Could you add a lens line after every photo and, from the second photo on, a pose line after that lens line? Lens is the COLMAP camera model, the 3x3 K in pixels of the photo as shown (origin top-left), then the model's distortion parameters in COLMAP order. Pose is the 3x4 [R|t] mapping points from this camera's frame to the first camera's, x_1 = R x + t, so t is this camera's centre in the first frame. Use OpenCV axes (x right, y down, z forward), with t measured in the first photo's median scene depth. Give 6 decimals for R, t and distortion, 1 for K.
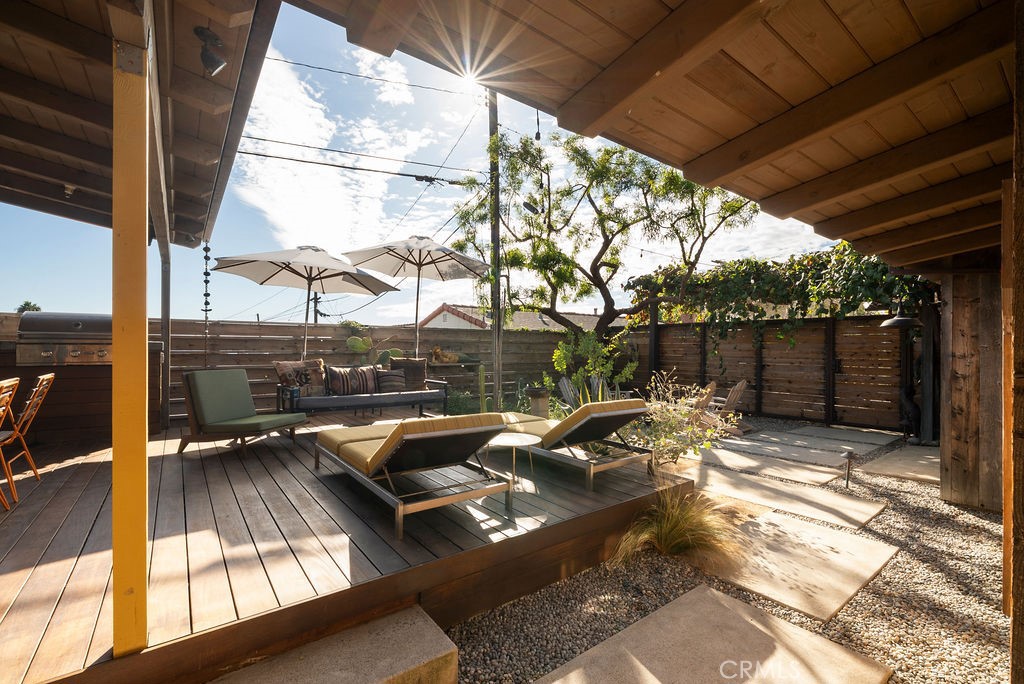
lens RADIAL K [[445.8, 0, 505.4], [0, 445.8, 365.9], [0, 0, 1]] dist [0.040525, 0.000510]
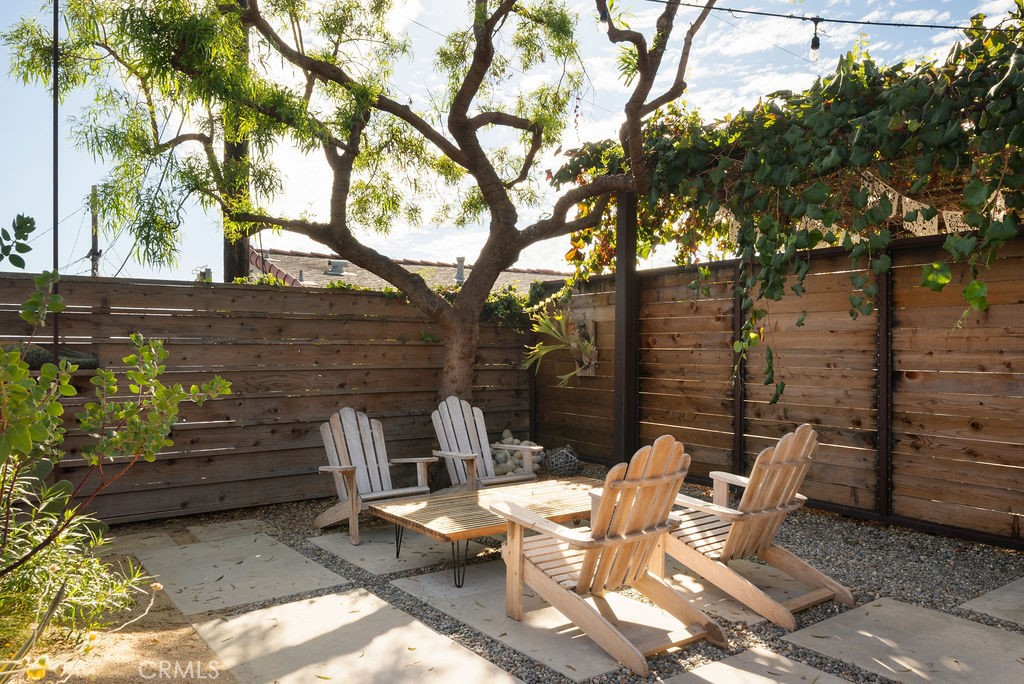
lens RADIAL K [[709.0, 0, 500.8], [0, 709.0, 373.3], [0, 0, 1]] dist [0.045983, -0.011012]
pose [[0.999576, -0.004041, -0.028845, 0.308110], [0.003921, 0.999983, -0.004234, -0.001269], [0.028862, 0.004119, 0.999575, 0.480740]]
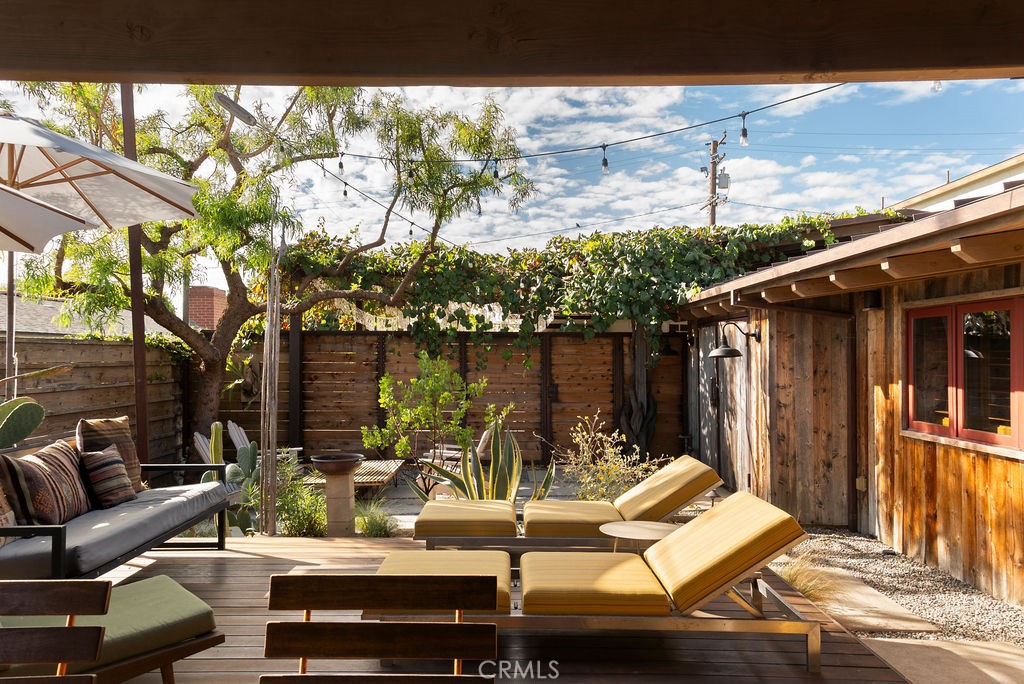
lens RADIAL K [[812.7, 0, 511.1], [0, 812.7, 345.0], [0, 0, 1]] dist [0.002523, 0.000324]
pose [[0.617263, 0.004307, 0.786745, -0.427801], [0.034578, 0.998870, -0.032597, -0.037296], [-0.785997, 0.047325, 0.616417, 0.156386]]
